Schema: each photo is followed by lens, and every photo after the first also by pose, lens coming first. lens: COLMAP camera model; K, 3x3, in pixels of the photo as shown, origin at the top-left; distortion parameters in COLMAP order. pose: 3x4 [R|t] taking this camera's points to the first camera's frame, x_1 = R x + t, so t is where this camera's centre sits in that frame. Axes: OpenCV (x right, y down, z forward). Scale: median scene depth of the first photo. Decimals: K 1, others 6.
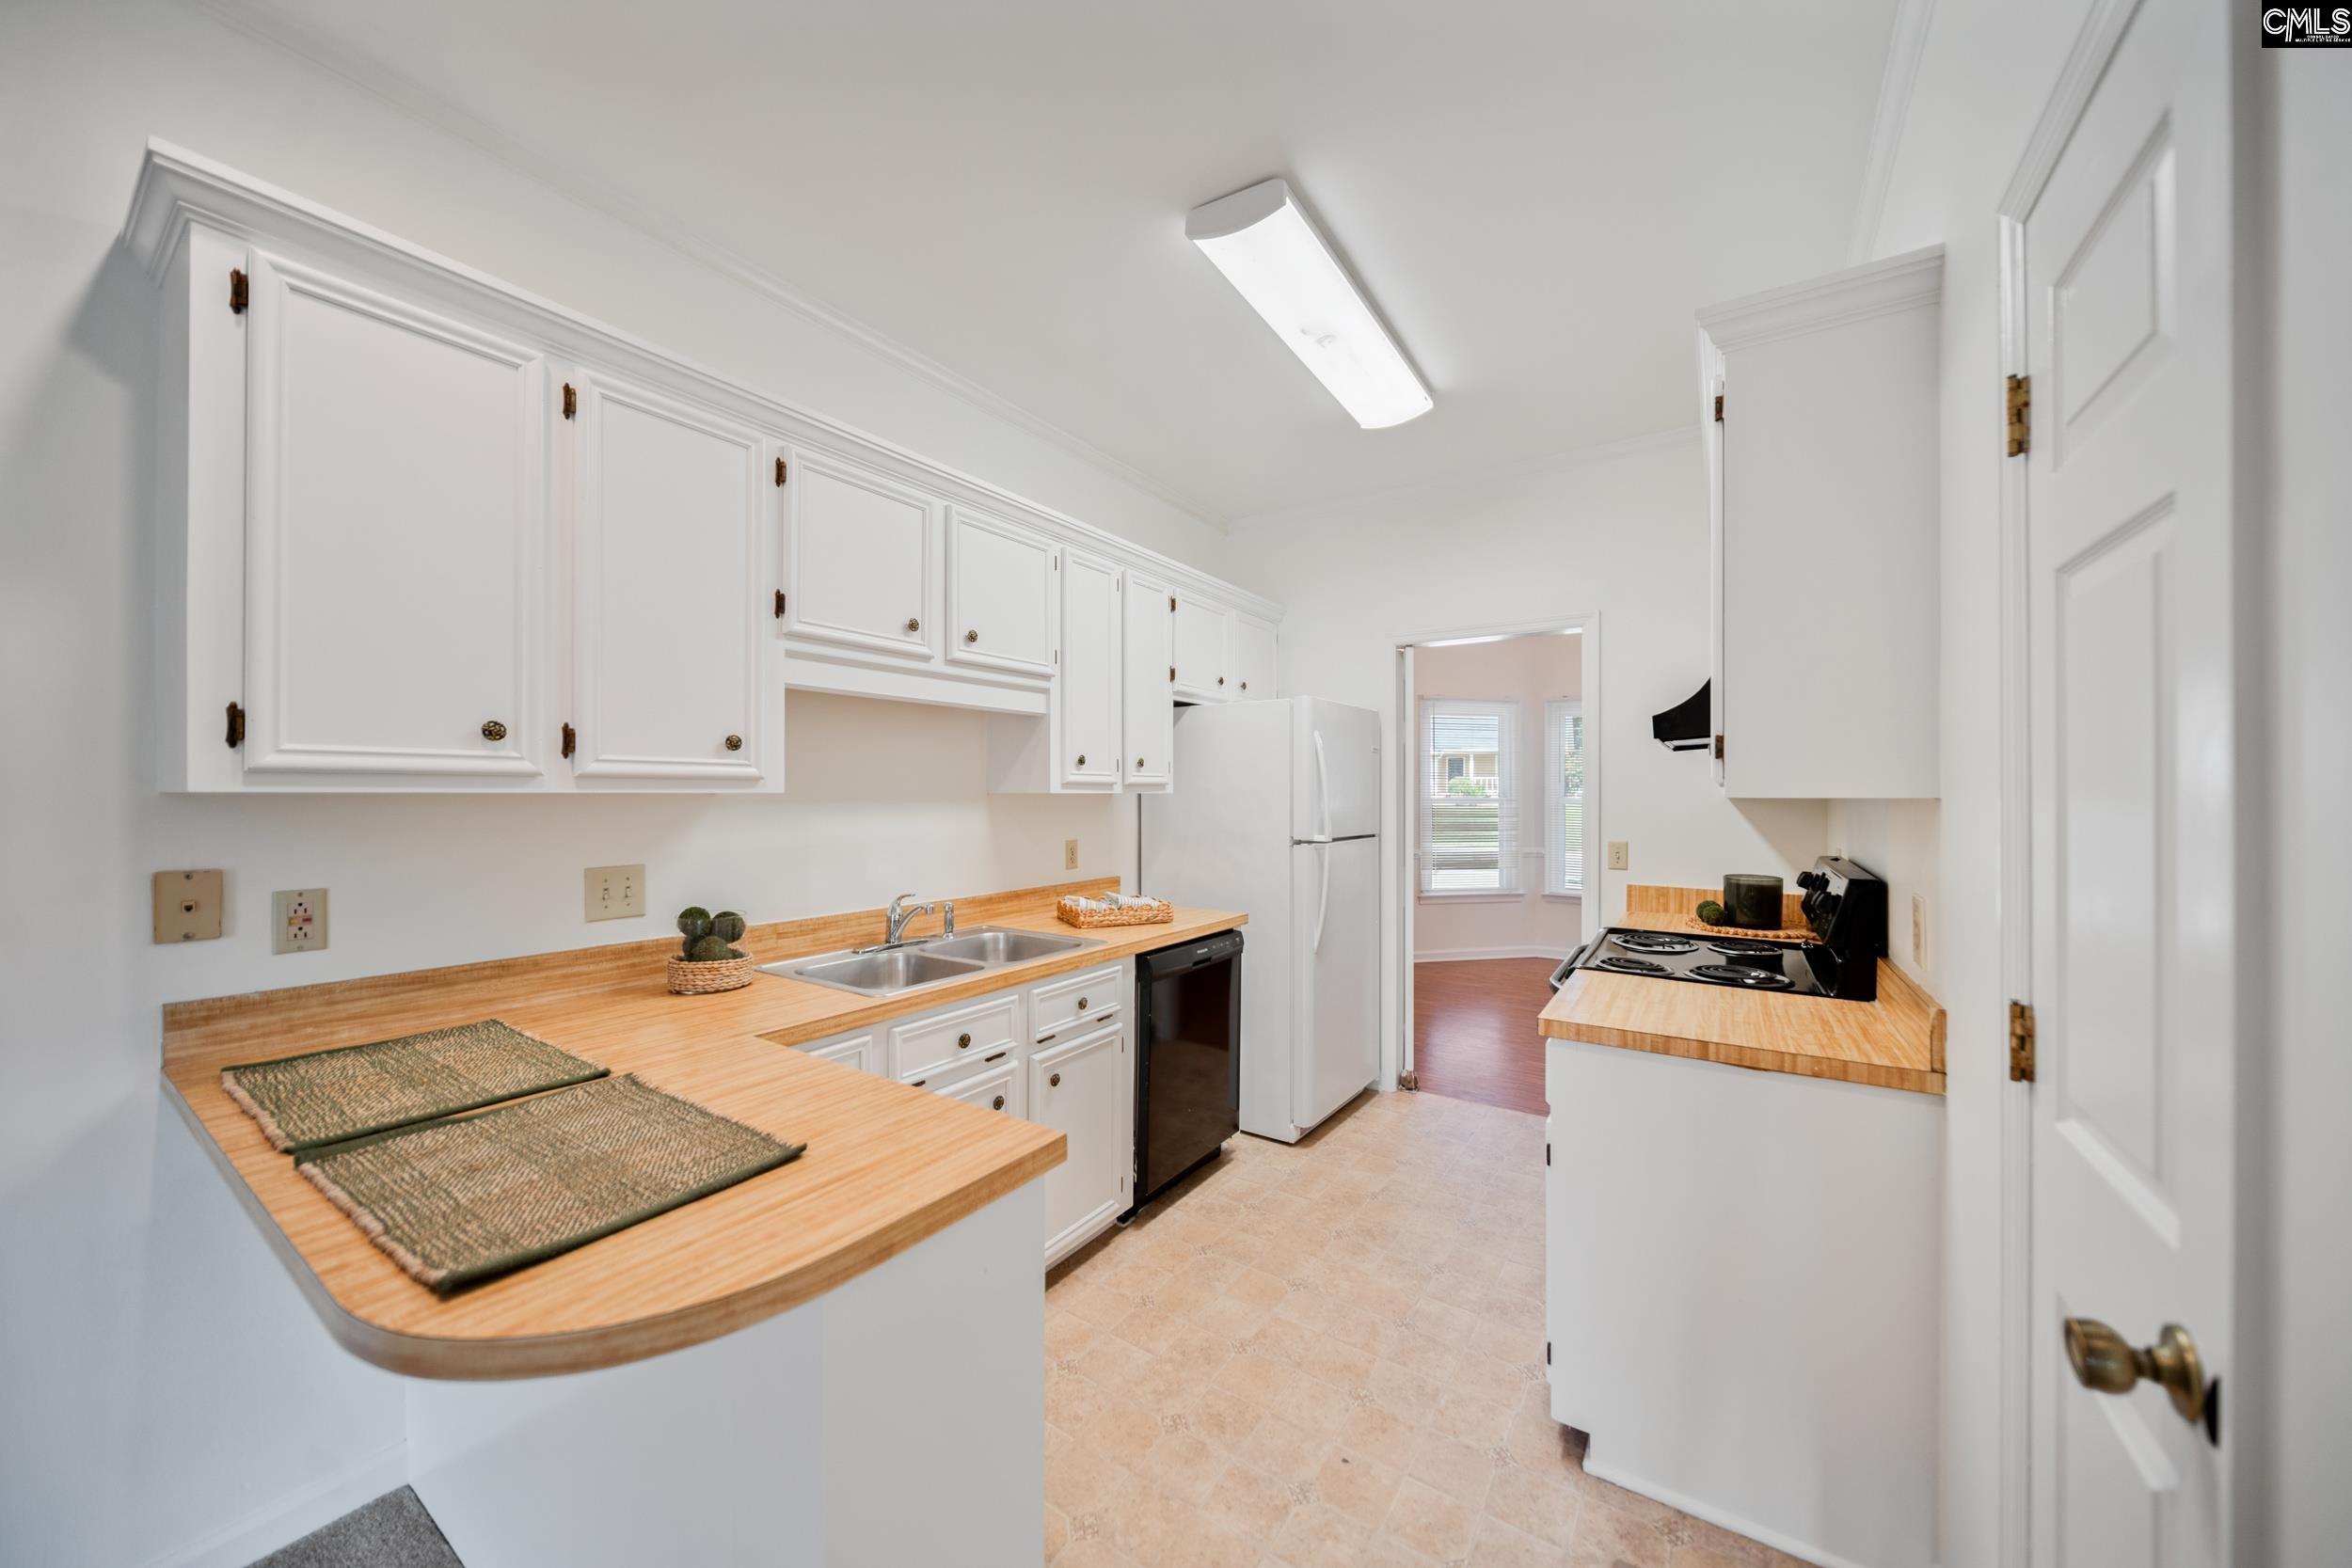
lens RADIAL K [[824.2, 0, 1166.6], [0, 824.2, 786.2], [0, 0, 1]] dist [-0.006187, 0.000029]
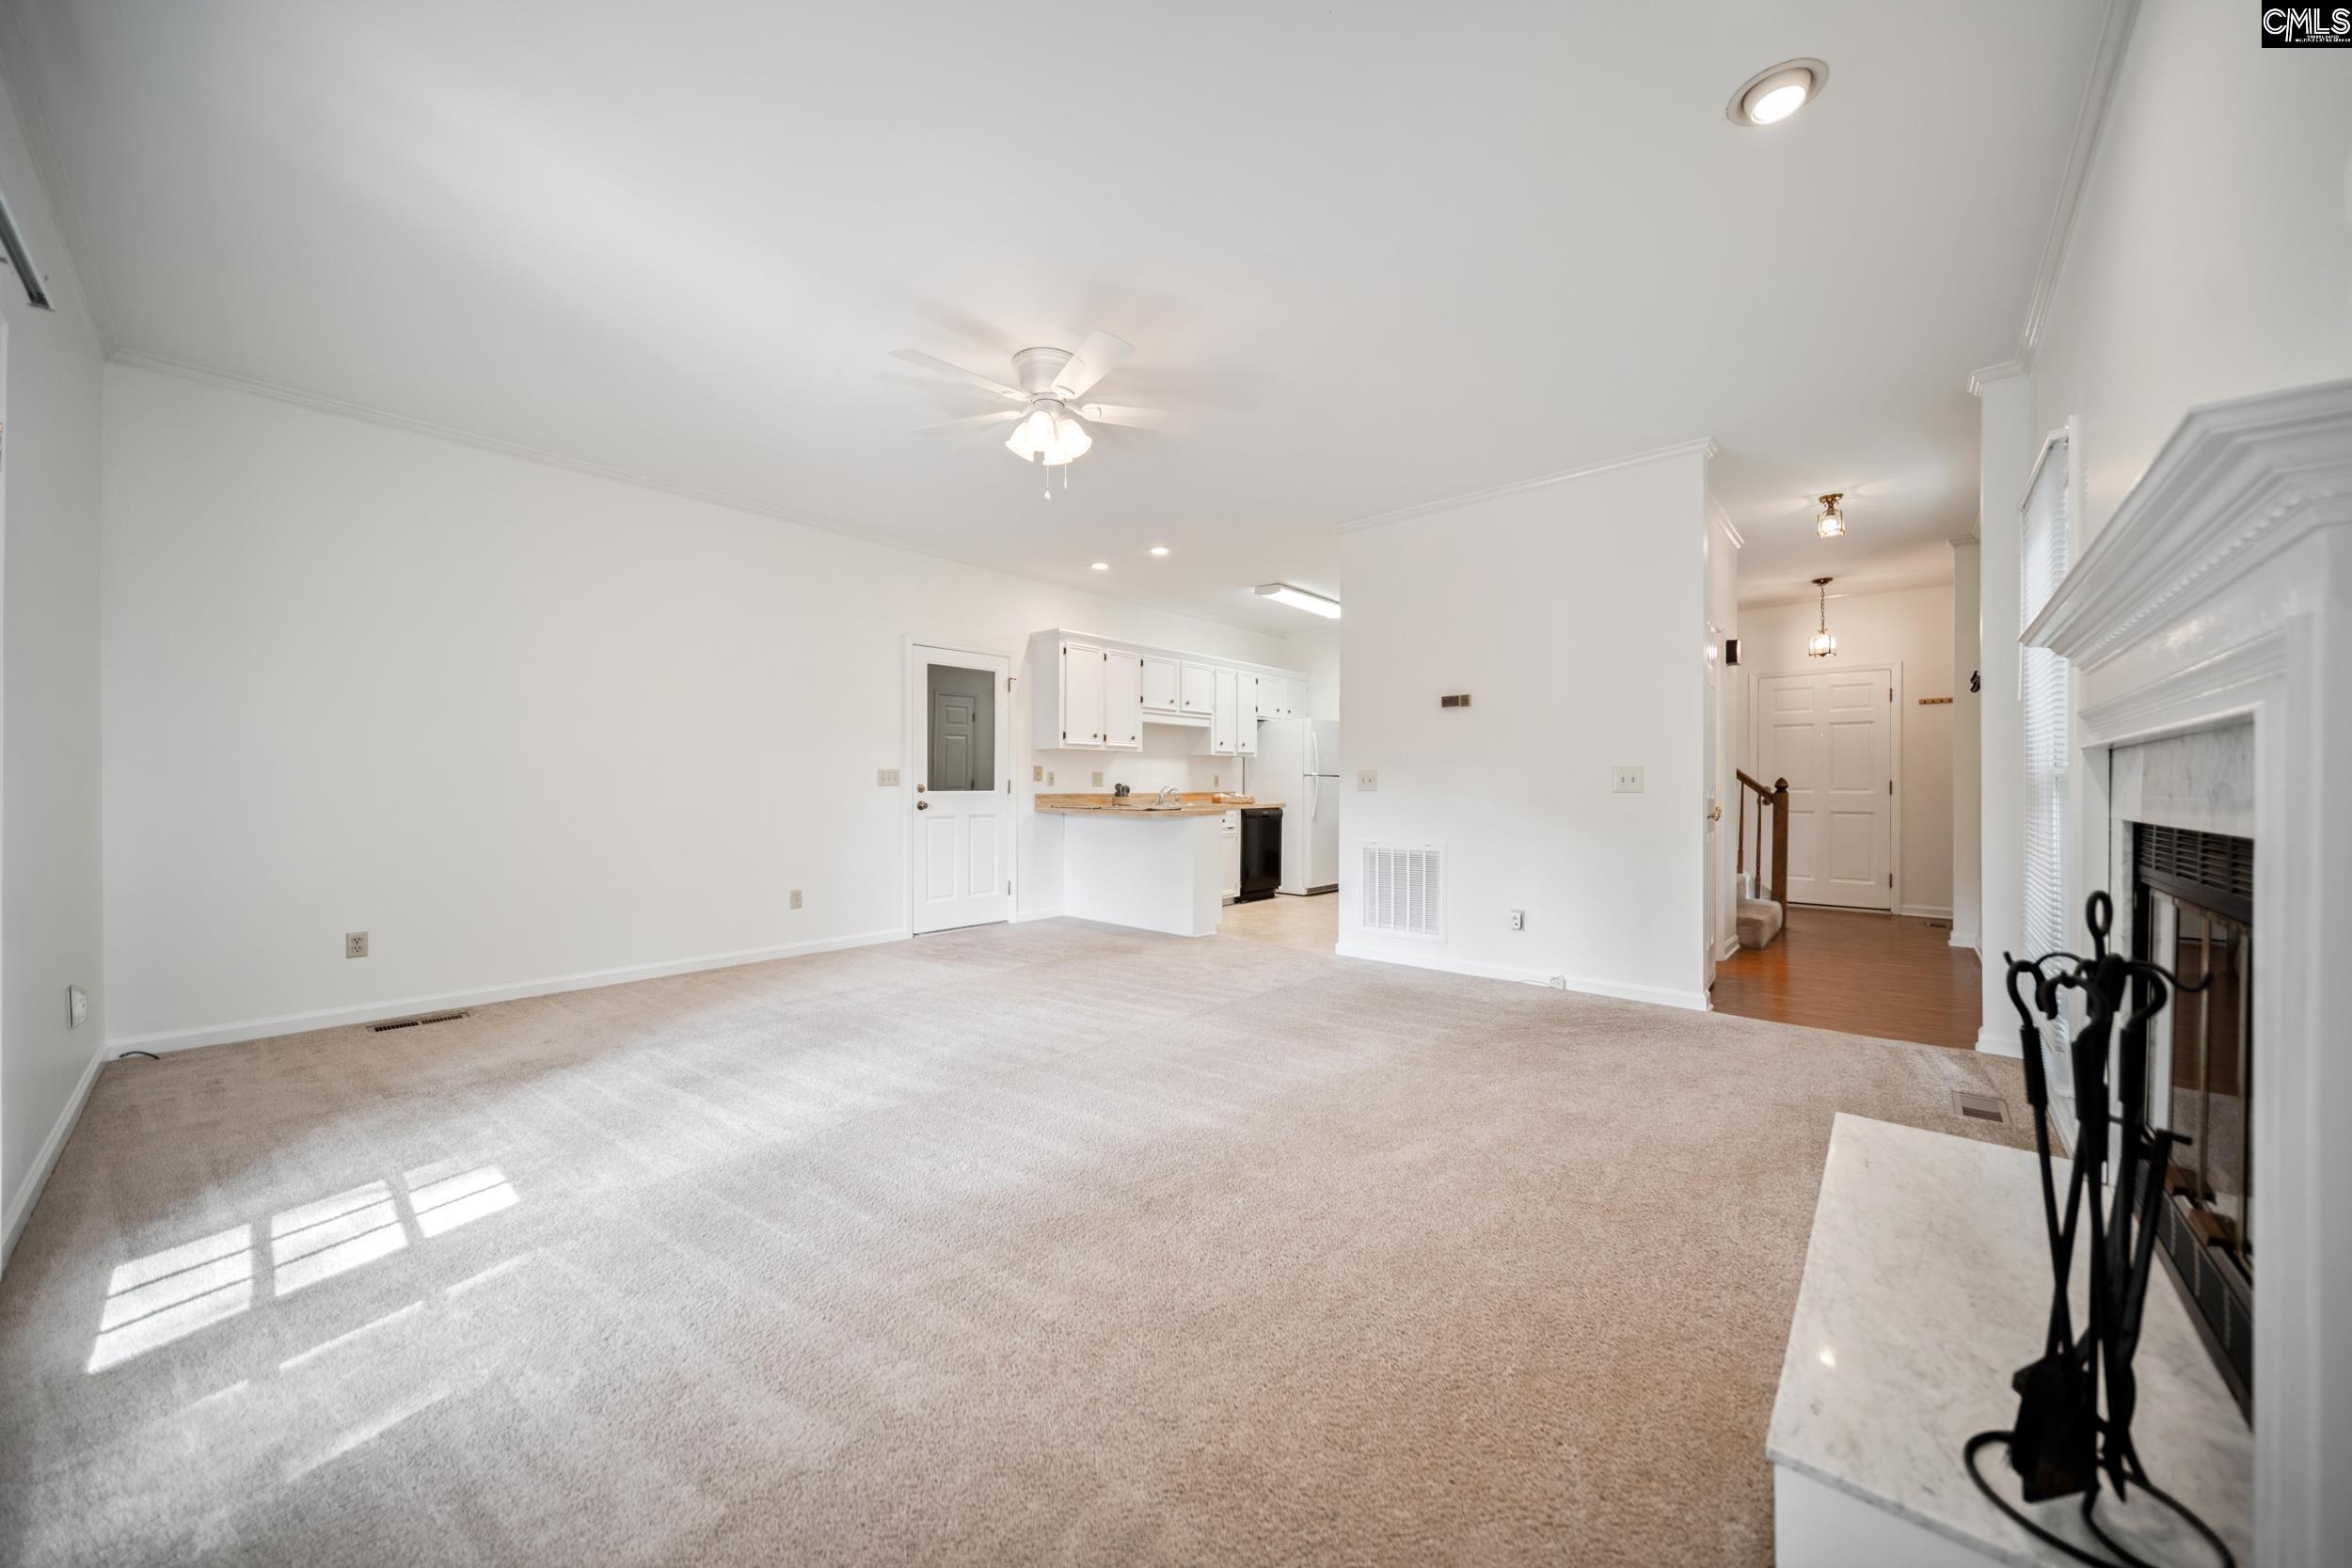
lens RADIAL K [[824.2, 0, 1178.0], [0, 824.2, 781.8], [0, 0, 1]] dist [-0.006187, 0.000029]
pose [[0.992801, 0.002373, -0.119755, 0.084170], [-0.001508, 0.999972, 0.007311, 0.079722], [0.119769, -0.007077, 0.992777, -1.823005]]
